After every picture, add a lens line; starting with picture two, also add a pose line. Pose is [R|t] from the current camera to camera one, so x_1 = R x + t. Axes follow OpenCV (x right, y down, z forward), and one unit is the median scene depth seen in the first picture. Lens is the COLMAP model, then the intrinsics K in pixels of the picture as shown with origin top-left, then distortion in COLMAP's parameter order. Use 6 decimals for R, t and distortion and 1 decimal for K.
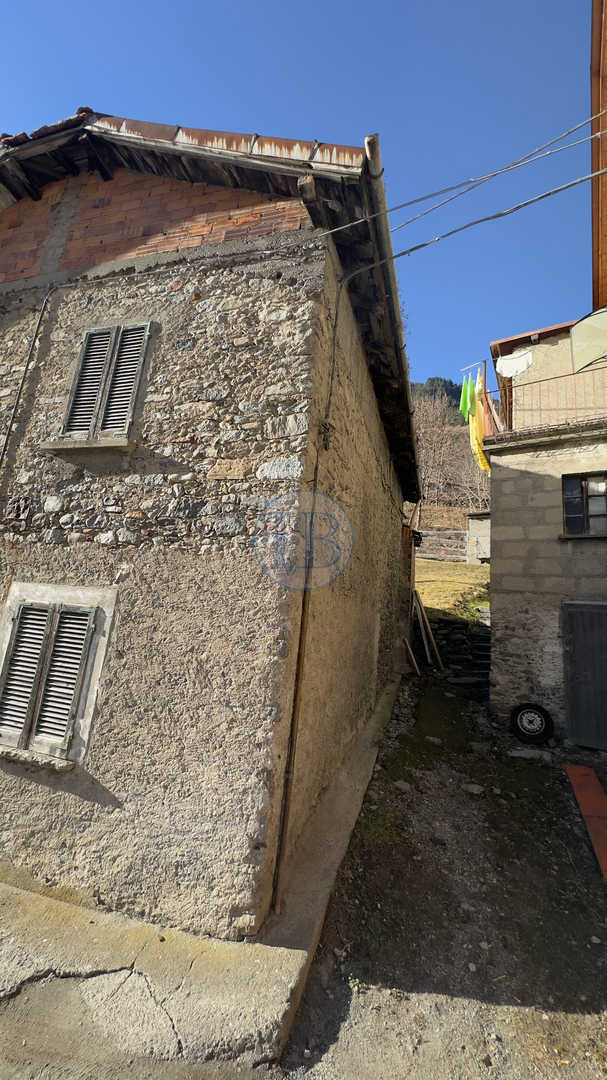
lens RADIAL K [[430.3, 0, 303.9], [0, 430.3, 540.3], [0, 0, 1]] dist [-0.004922, 0.001075]
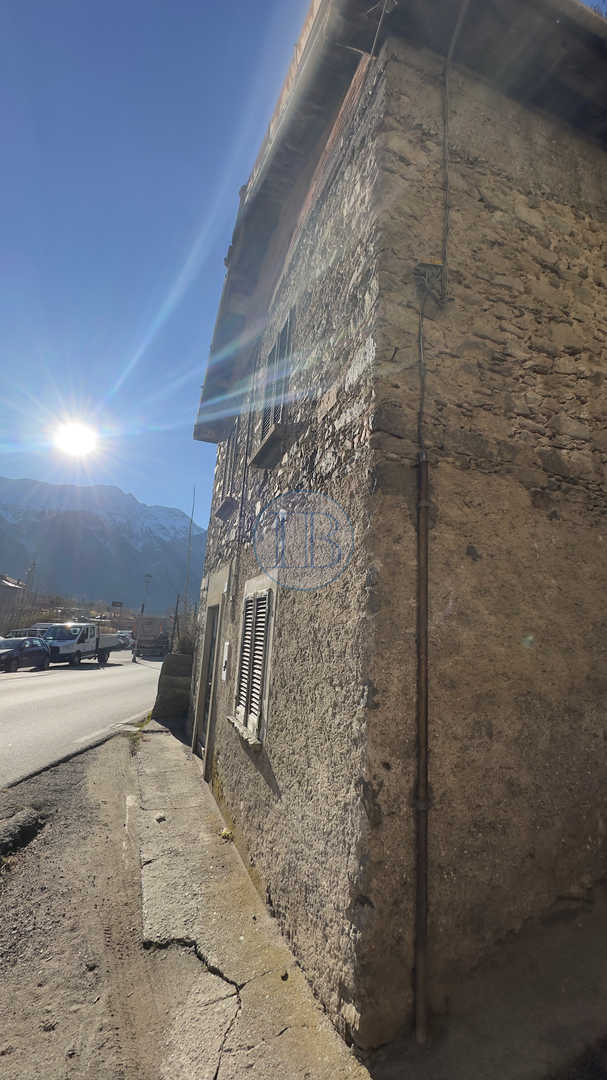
lens RADIAL K [[430.3, 0, 303.9], [0, 430.3, 540.9], [0, 0, 1]] dist [-0.004922, 0.001075]
pose [[0.598285, -0.230905, -0.767293, 0.429990], [0.176230, 0.972051, -0.155111, 0.253421], [0.781664, -0.042420, 0.622256, 0.514994]]
